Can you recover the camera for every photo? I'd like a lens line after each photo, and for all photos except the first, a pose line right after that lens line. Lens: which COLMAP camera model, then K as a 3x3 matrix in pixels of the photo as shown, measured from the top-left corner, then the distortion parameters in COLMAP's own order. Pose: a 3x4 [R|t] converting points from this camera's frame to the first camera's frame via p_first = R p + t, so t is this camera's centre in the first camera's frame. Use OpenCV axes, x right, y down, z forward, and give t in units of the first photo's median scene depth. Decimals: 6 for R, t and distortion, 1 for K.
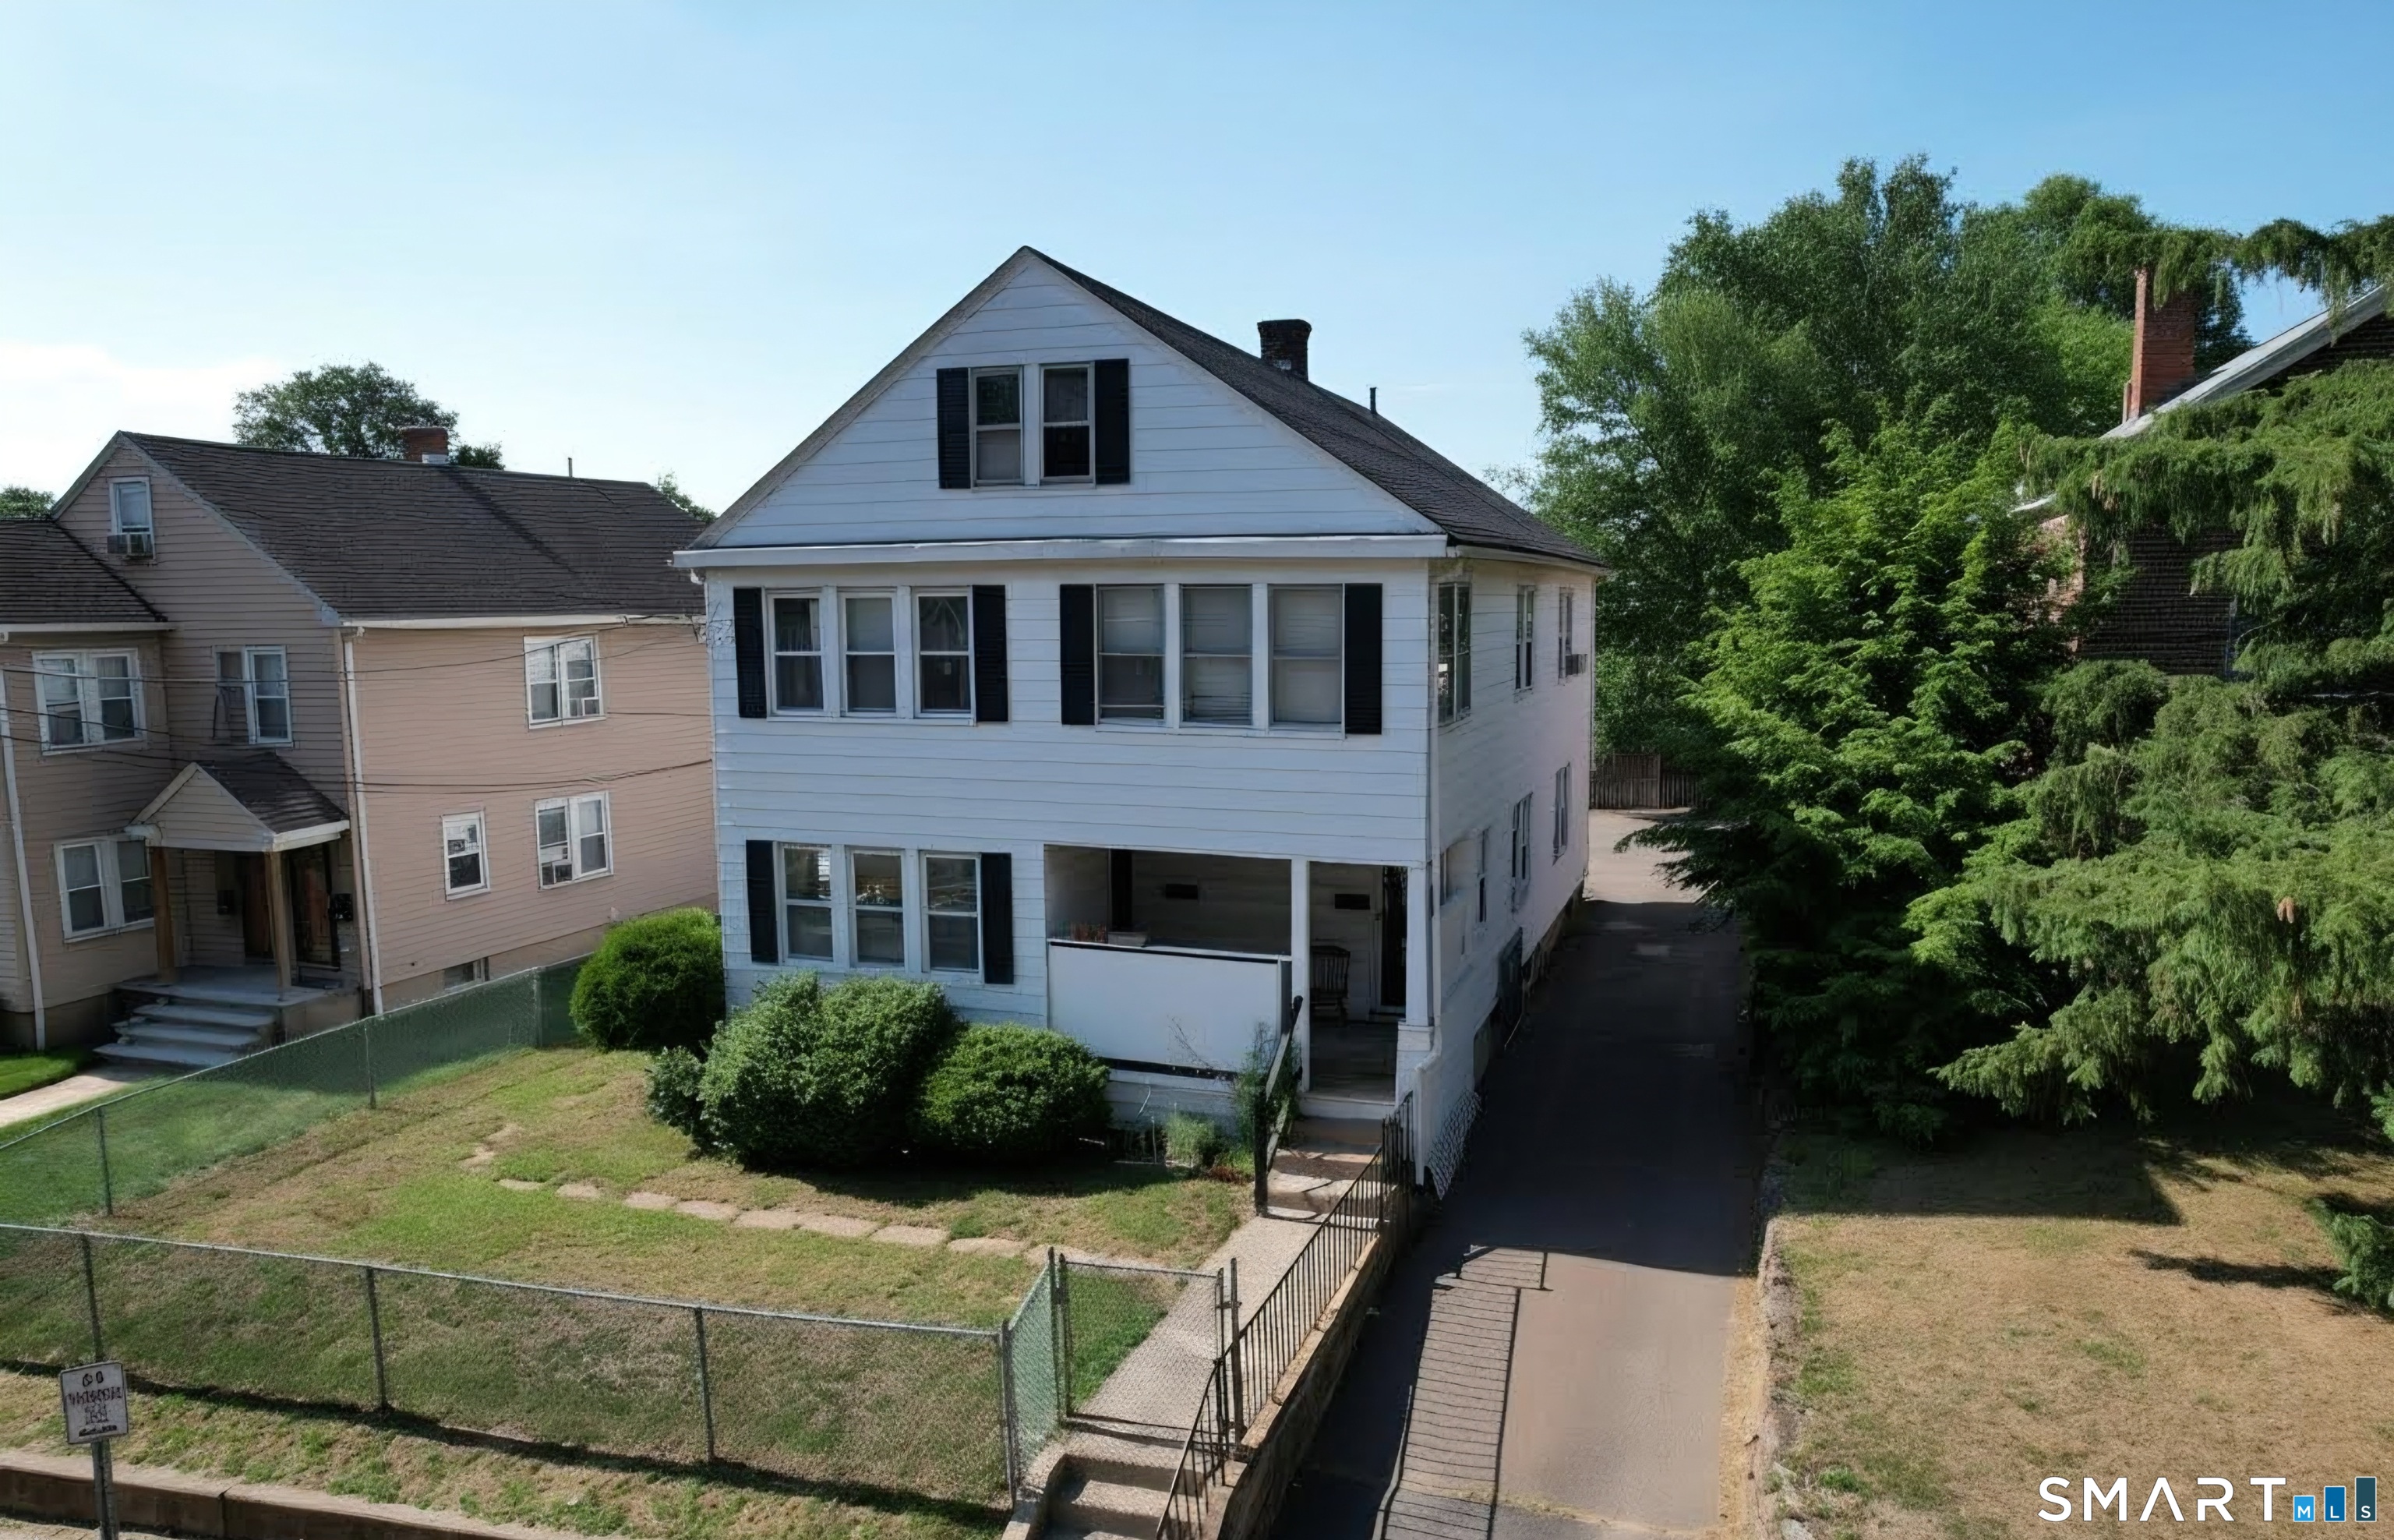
lens RADIAL K [[1509.9, 0, 1197.0], [0, 1509.9, 770.0], [0, 0, 1]] dist [-0.086650, 0.099034]
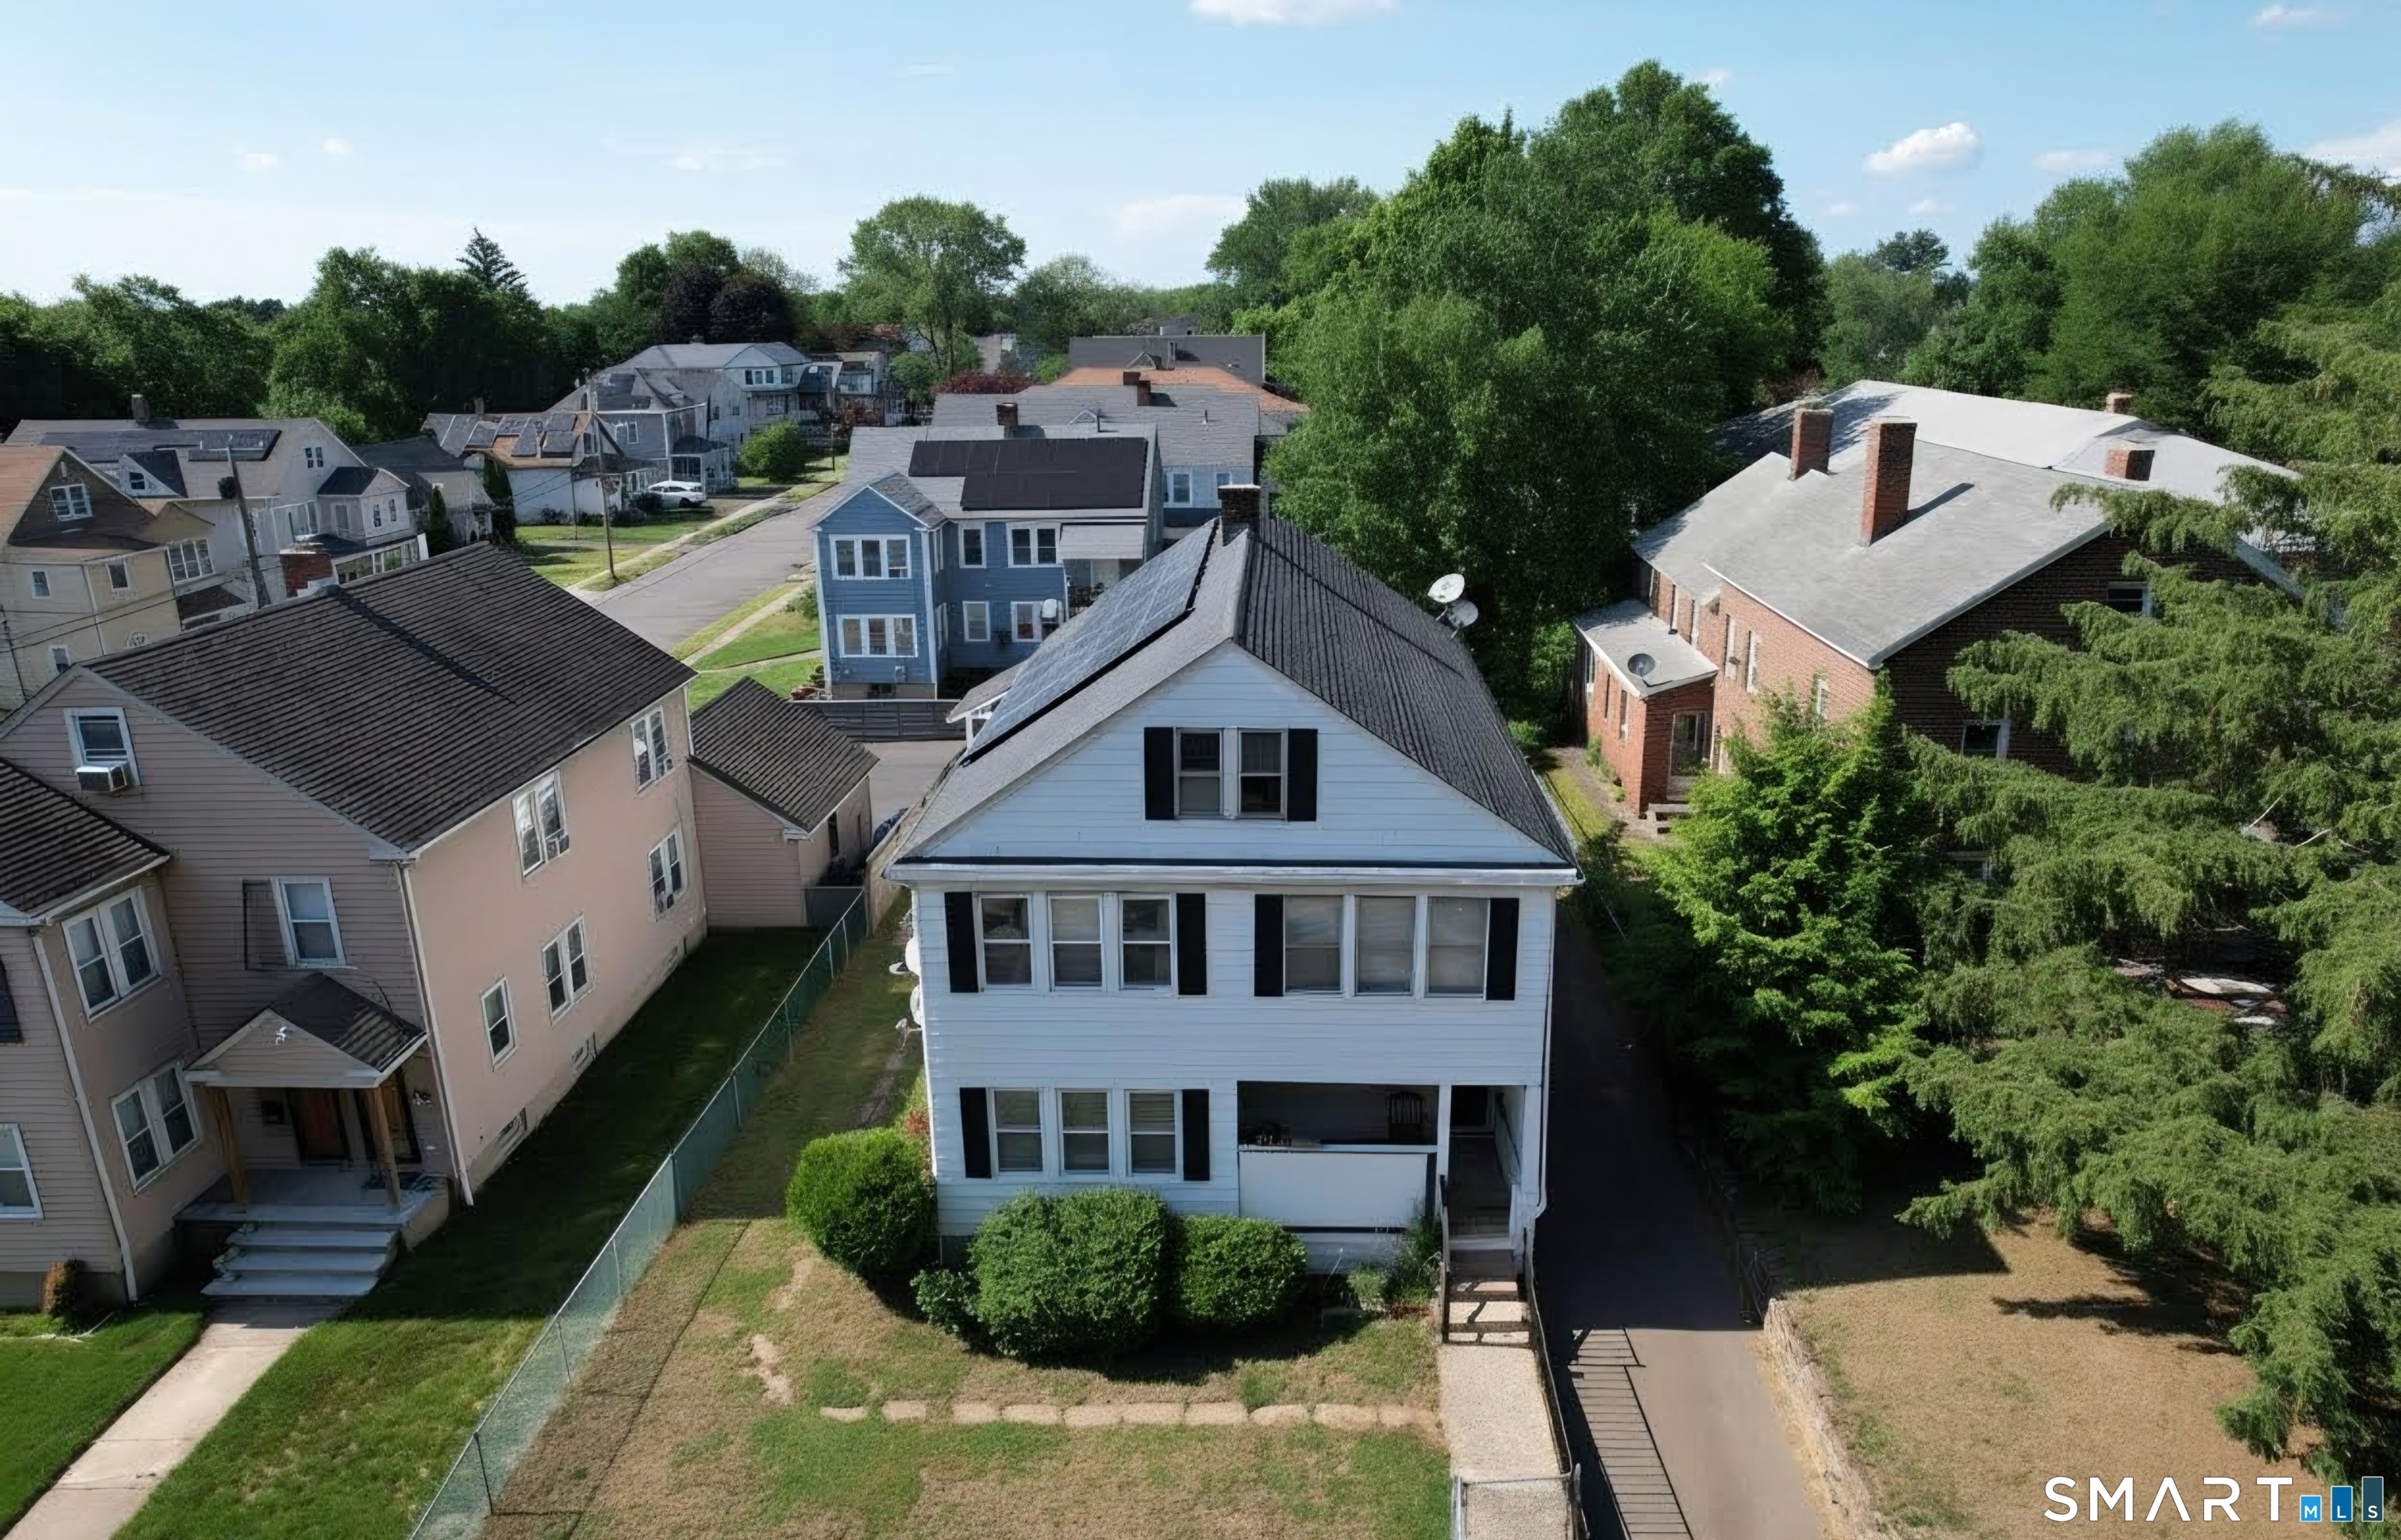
lens RADIAL K [[1514.1, 0, 1200.5], [0, 1514.1, 770.0], [0, 0, 1]] dist [-0.086650, 0.099034]
pose [[0.956853, -0.091910, 0.275653, -0.469119], [0.044493, 0.983813, 0.173584, -0.443103], [-0.287145, -0.153830, 0.945454, -0.161647]]
